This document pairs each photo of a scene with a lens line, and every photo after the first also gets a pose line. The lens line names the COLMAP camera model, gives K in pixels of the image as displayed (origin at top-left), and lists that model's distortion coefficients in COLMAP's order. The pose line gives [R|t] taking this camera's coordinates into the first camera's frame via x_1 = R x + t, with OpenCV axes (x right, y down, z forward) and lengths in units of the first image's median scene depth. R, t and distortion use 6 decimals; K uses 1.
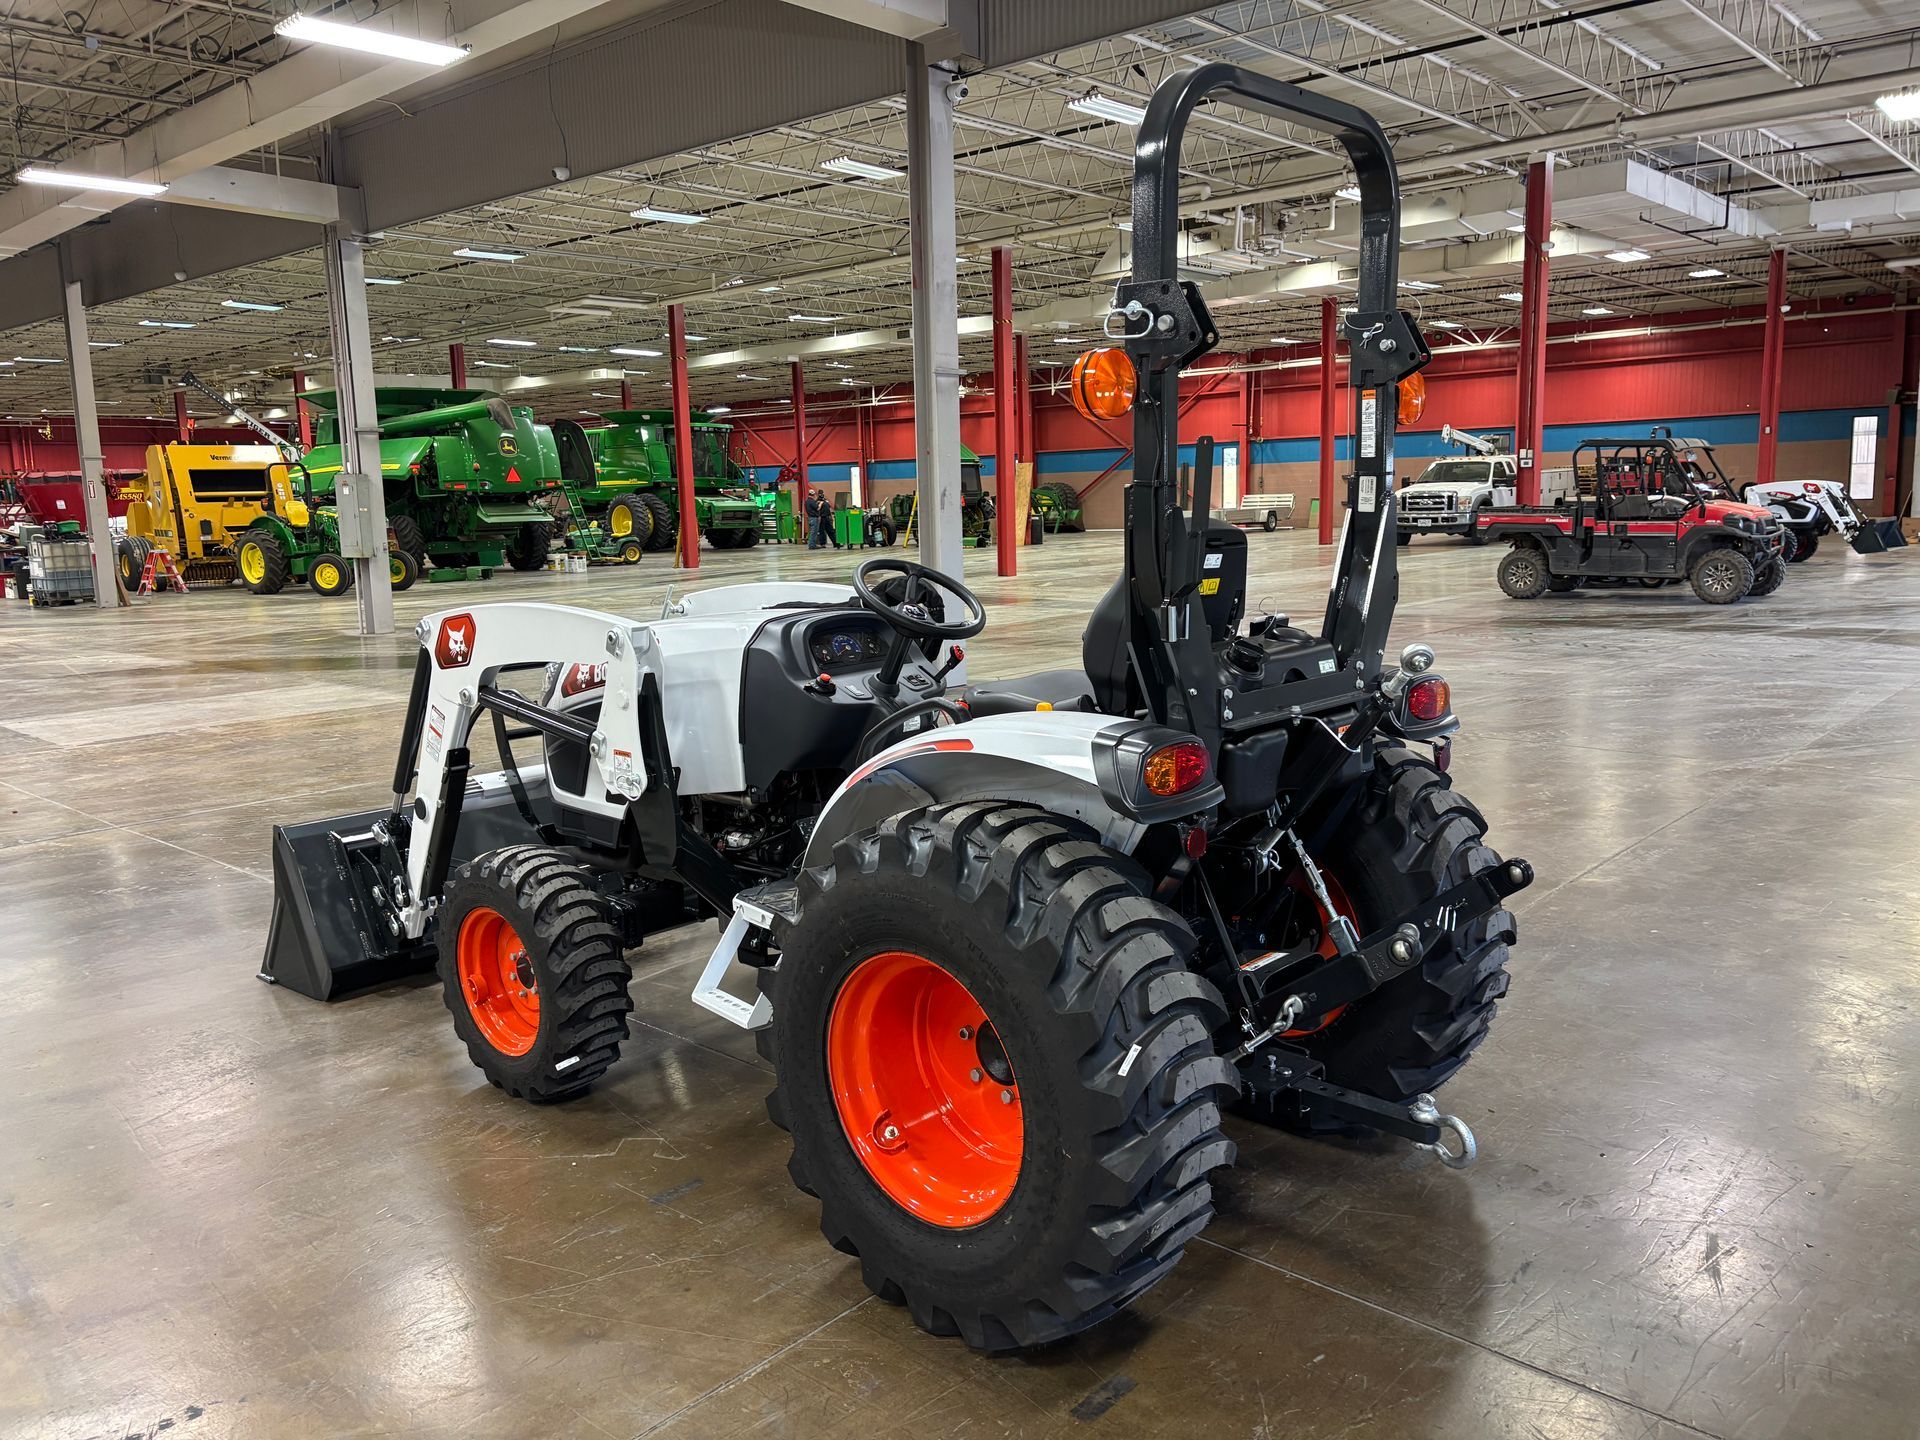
lens RADIAL K [[1440.3, 0, 962.9], [0, 1440.3, 713.7], [0, 0, 1]] dist [0.043431, -0.044768]
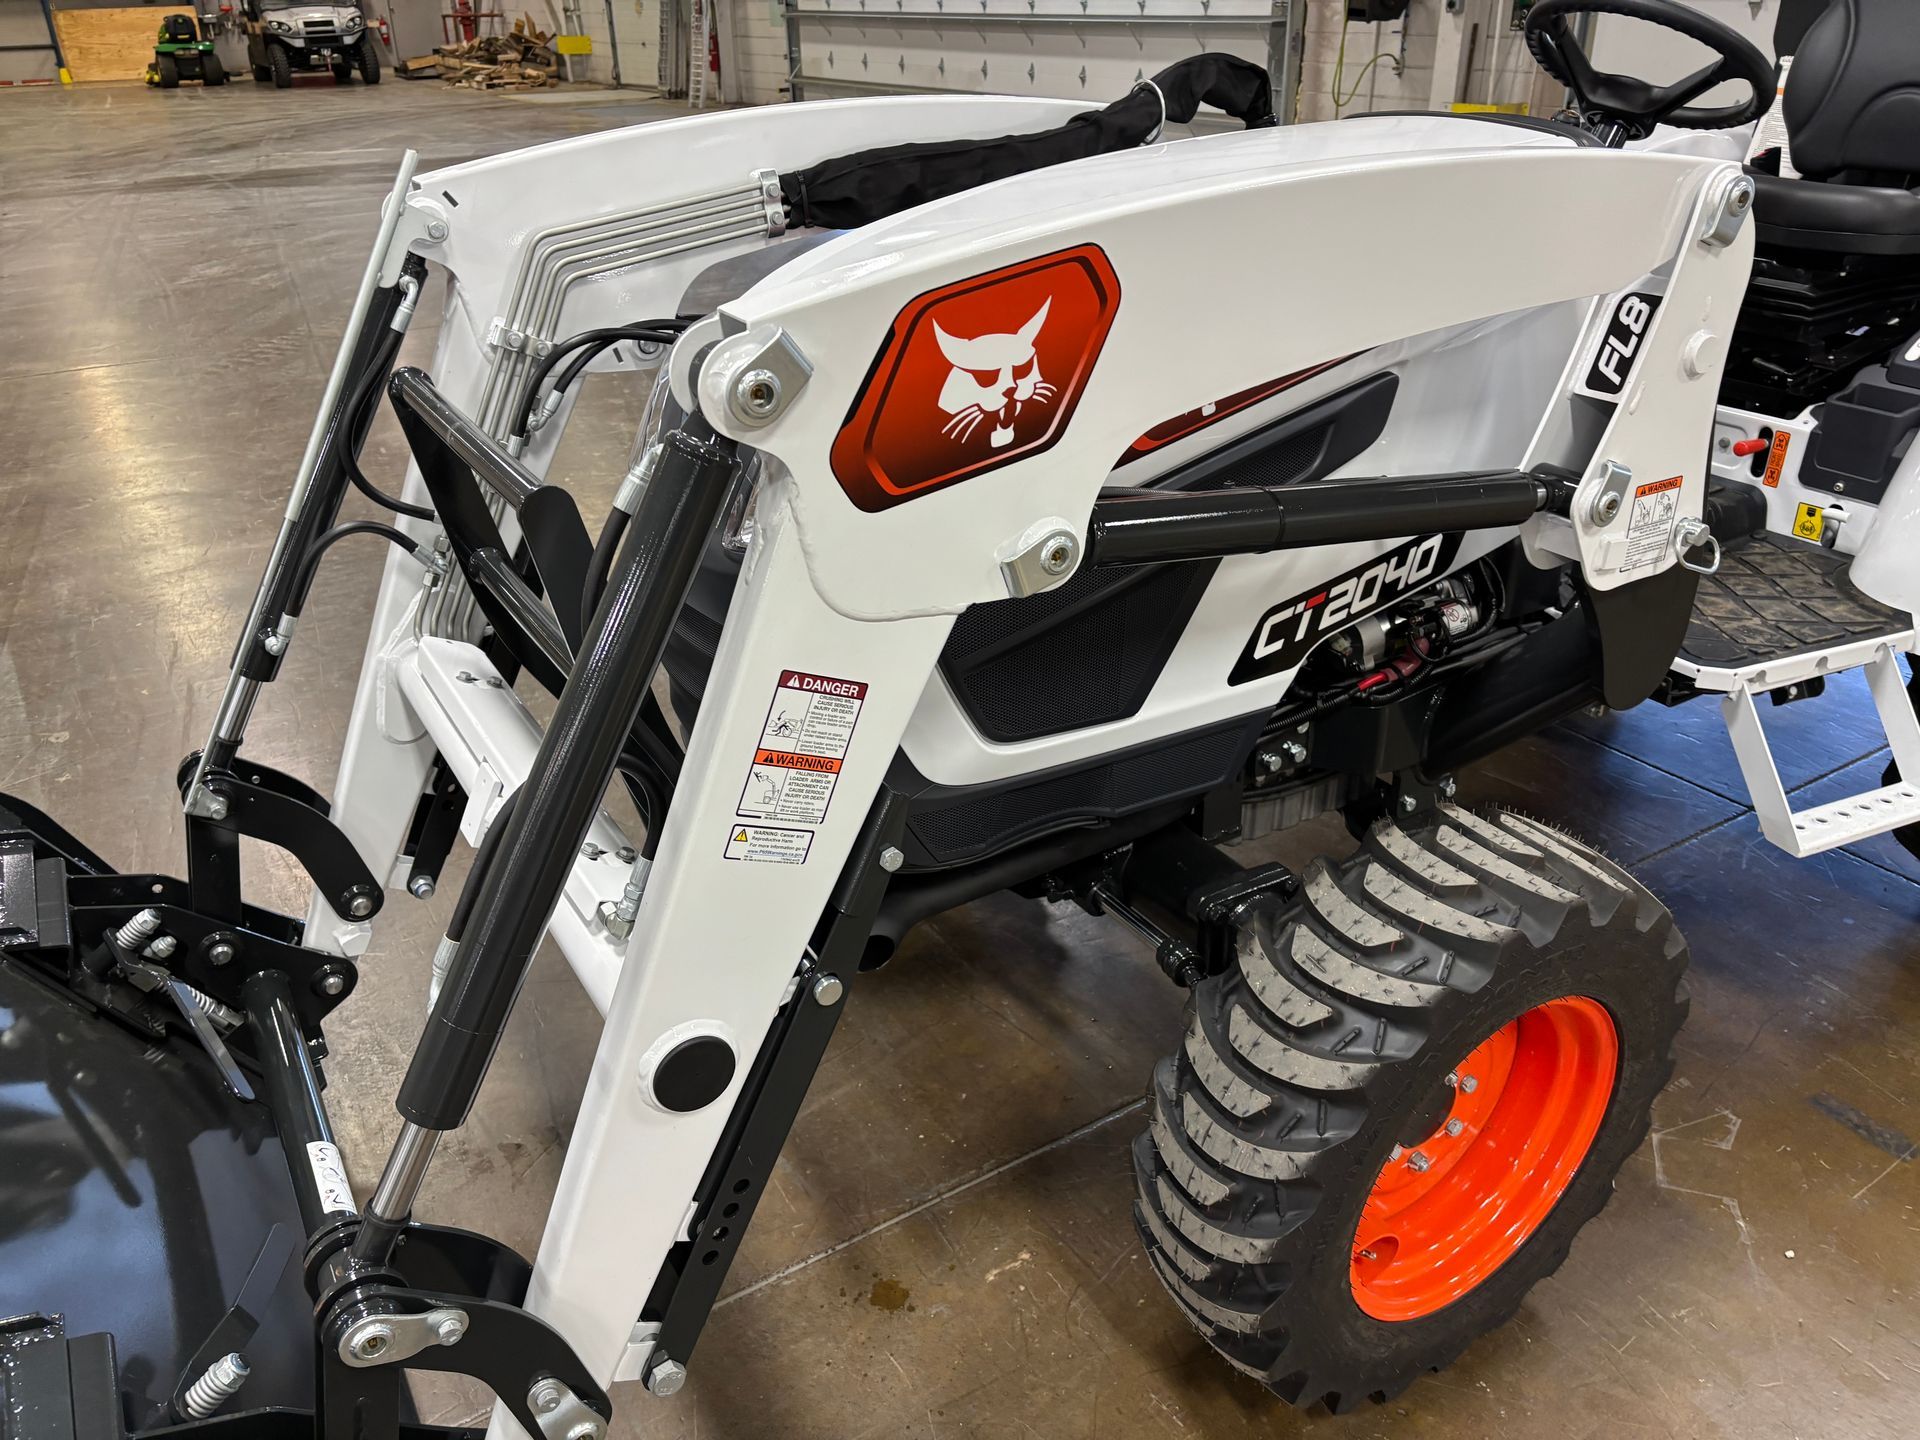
lens RADIAL K [[1440.3, 0, 947.1], [0, 1440.3, 721.9], [0, 0, 1]] dist [0.043431, -0.044768]
pose [[0.271609, -0.418686, 0.866563, -0.116325], [0.156651, 0.907636, 0.389432, -0.018394], [-0.949573, 0.029974, 0.312109, 0.178933]]
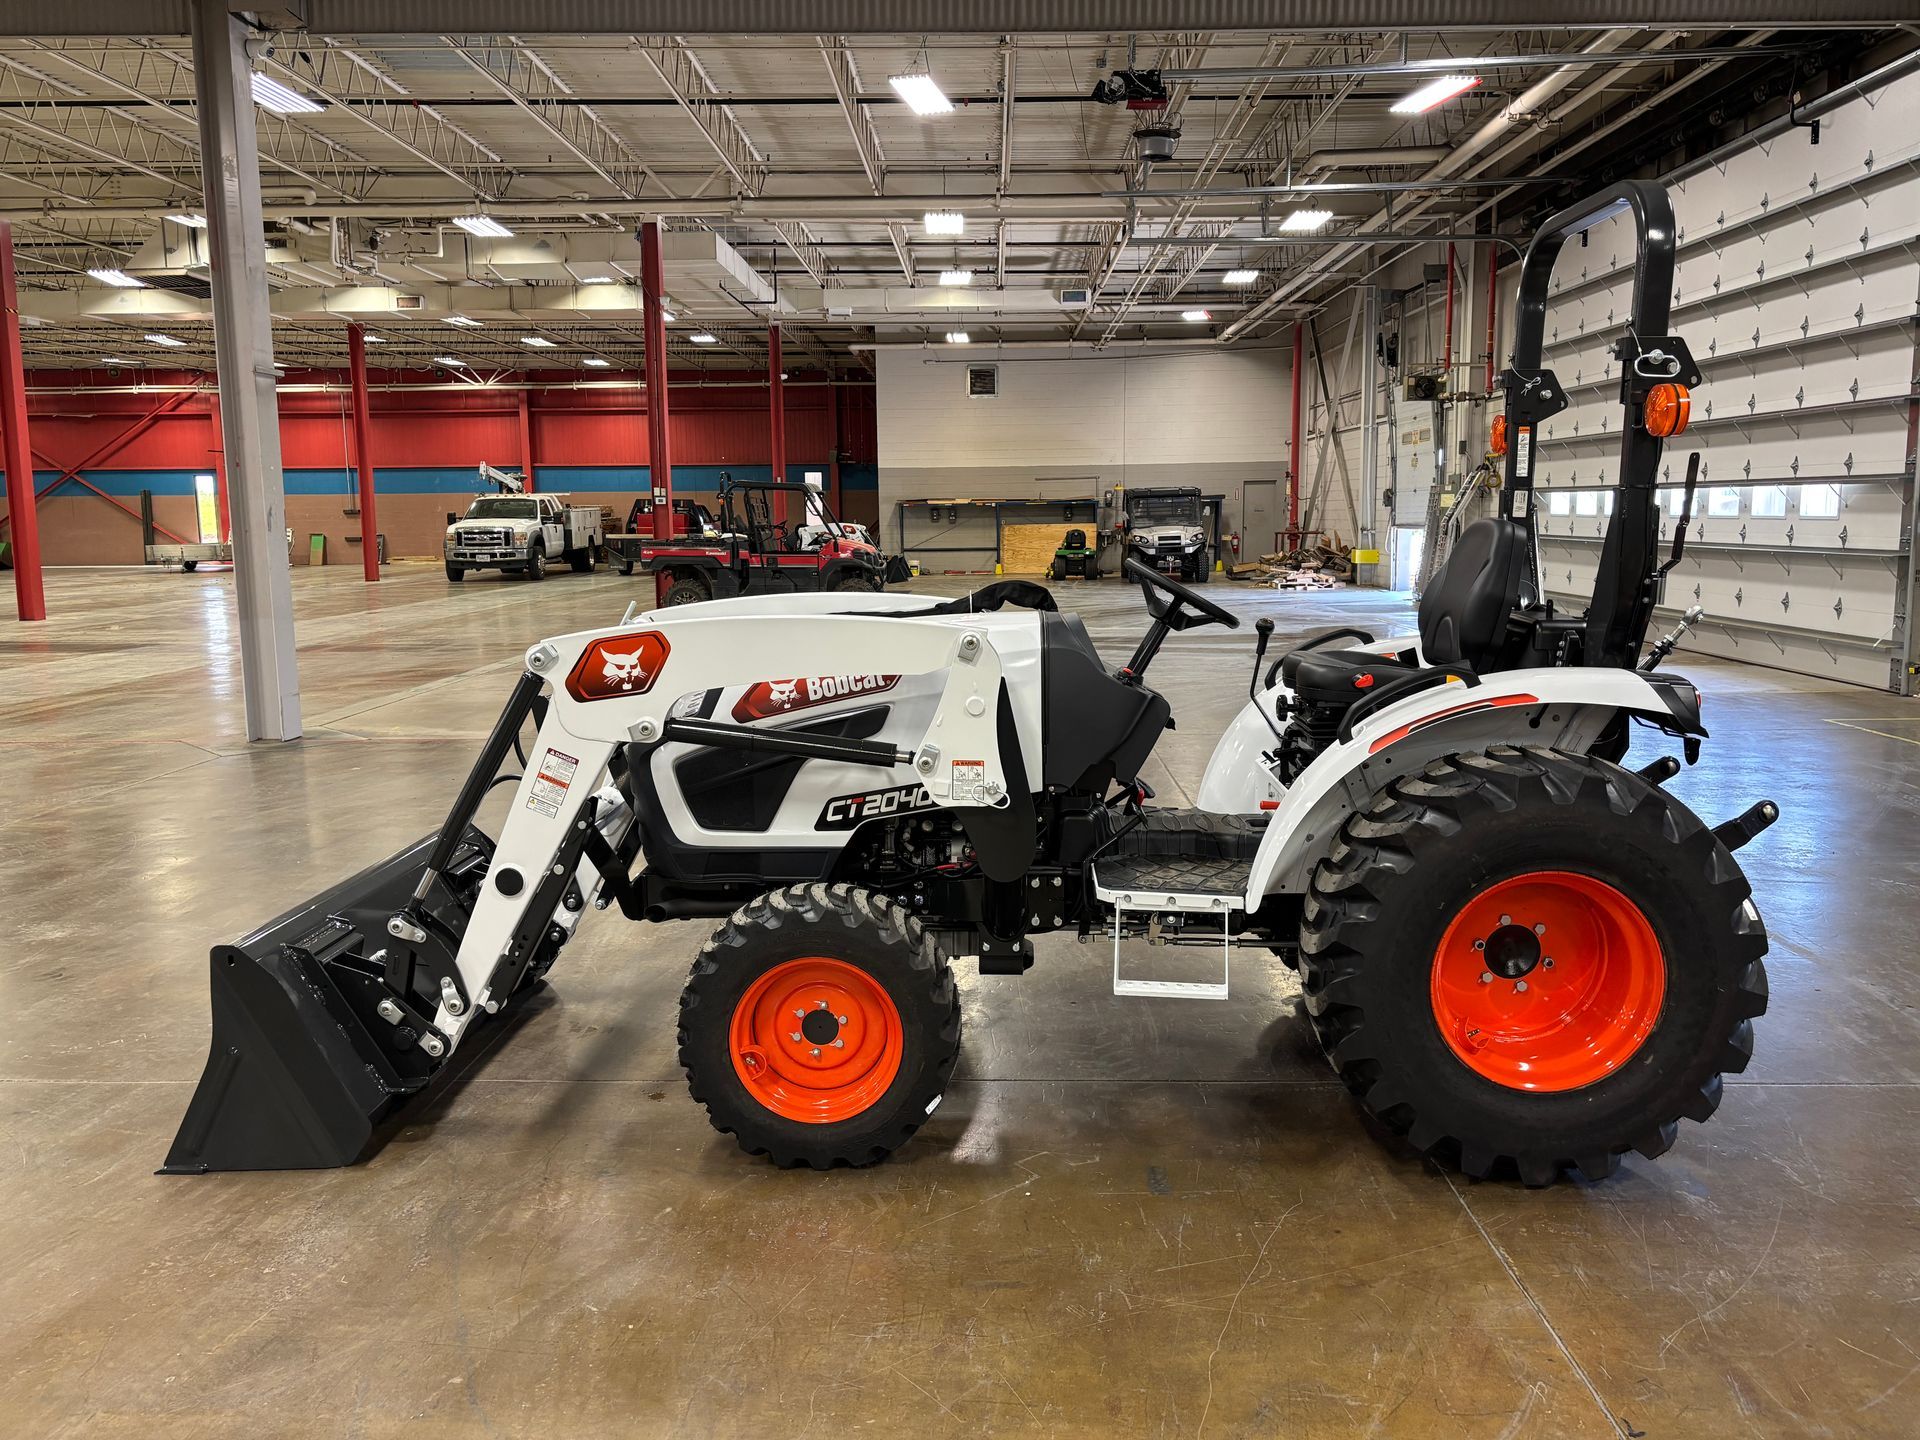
lens RADIAL K [[1440.3, 0, 965.8], [0, 1440.3, 716.6], [0, 0, 1]] dist [0.043431, -0.044768]
pose [[0.756388, -0.073491, 0.649982, -0.143121], [0.089660, 0.995938, 0.008270, -0.001933], [-0.647949, 0.052022, 0.759905, 0.046543]]
